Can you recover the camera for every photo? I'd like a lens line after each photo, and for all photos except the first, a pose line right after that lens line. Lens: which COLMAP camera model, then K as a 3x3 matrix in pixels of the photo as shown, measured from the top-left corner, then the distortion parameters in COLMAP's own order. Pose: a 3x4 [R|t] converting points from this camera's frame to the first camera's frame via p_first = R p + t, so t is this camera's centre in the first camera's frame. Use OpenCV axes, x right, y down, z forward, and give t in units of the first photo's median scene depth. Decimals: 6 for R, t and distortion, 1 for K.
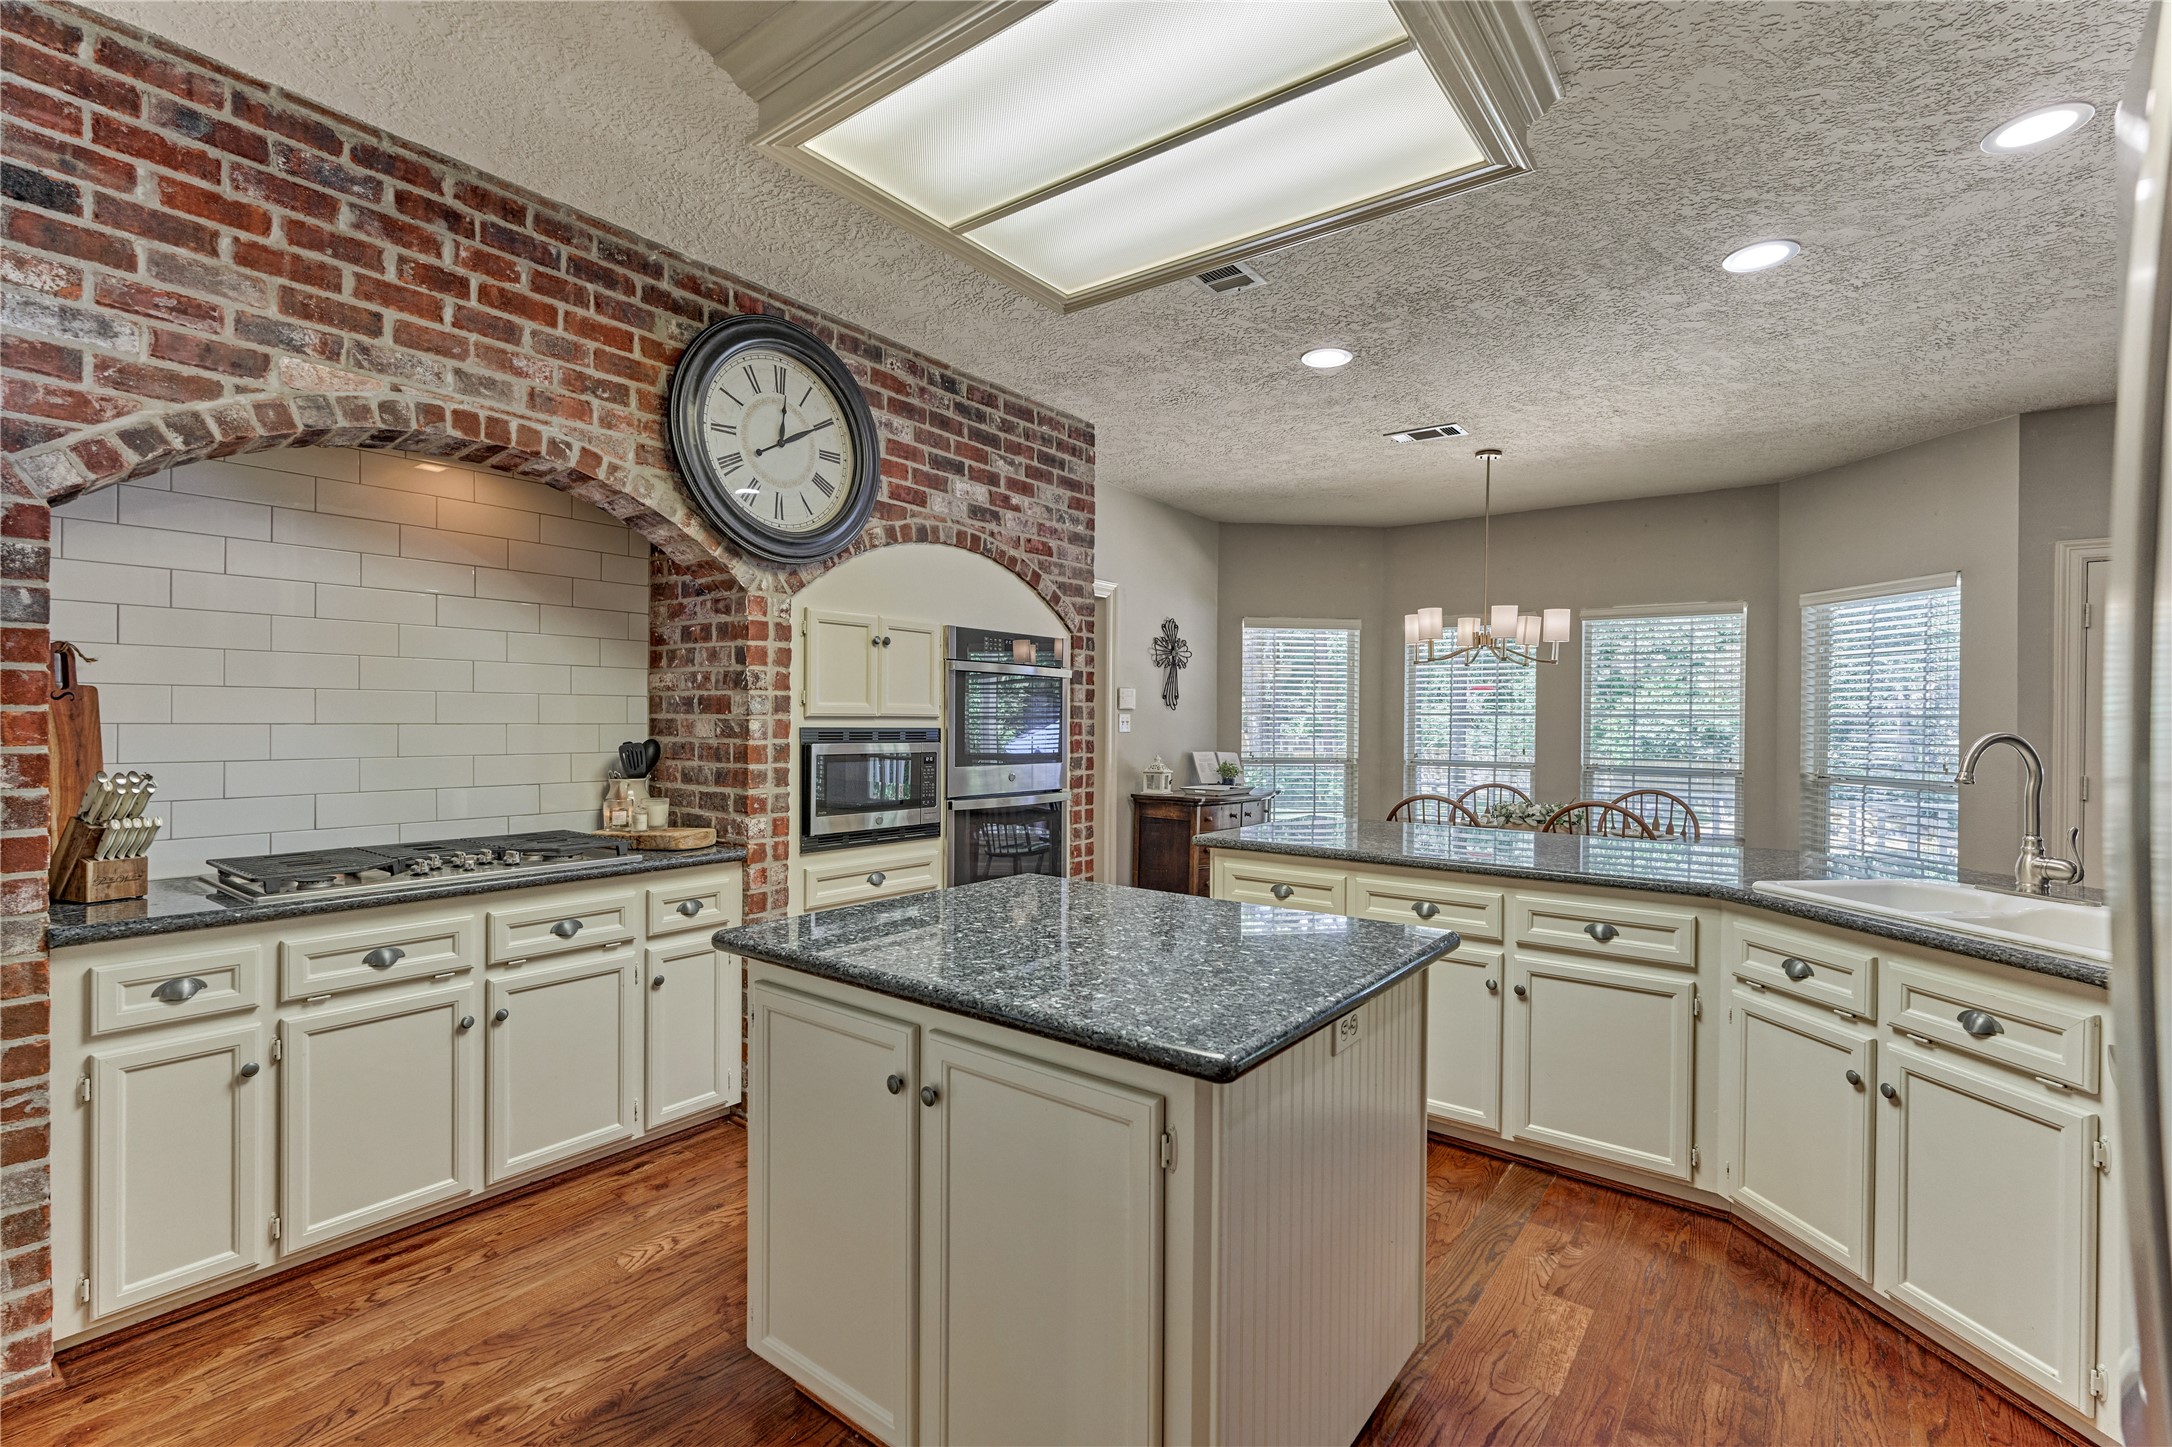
lens RADIAL K [[963.1, 0, 1097.7], [0, 963.1, 723.4], [0, 0, 1]] dist [-0.004840, 0.000590]
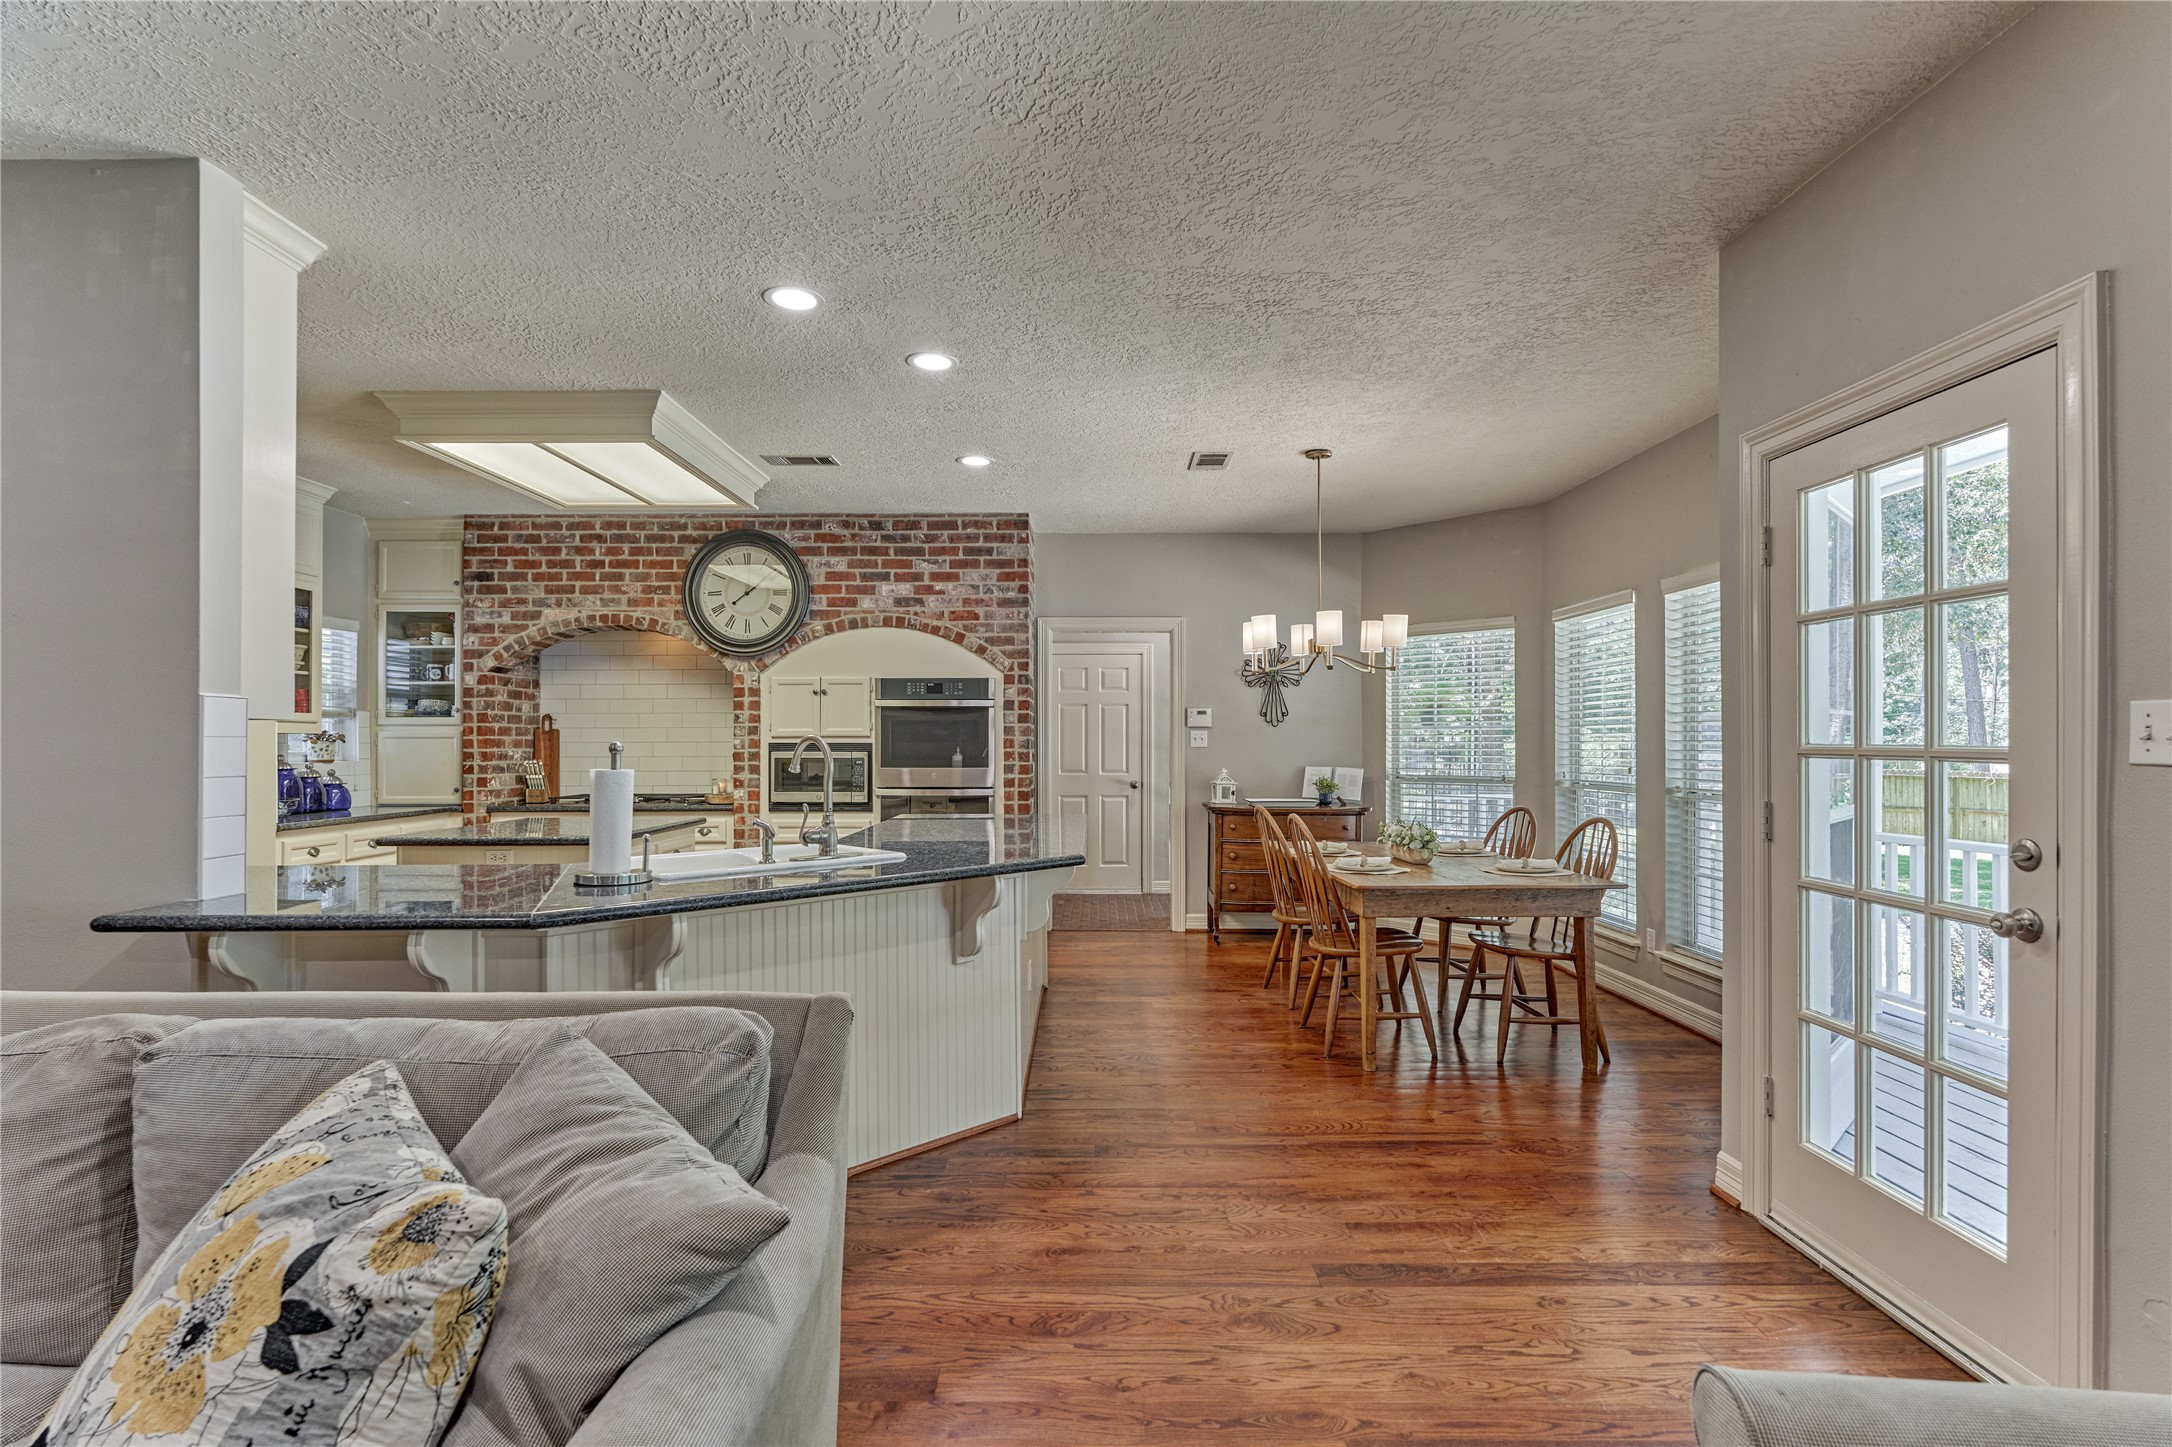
lens RADIAL K [[1021.5, 0, 1087.6], [0, 1021.5, 732.4], [0, 0, 1]] dist [-0.005488, -0.000262]
pose [[0.604755, -0.017521, -0.796219, 1.616230], [0.005705, 0.999828, -0.017668, 0.022252], [0.796391, 0.006142, 0.604750, 0.307844]]
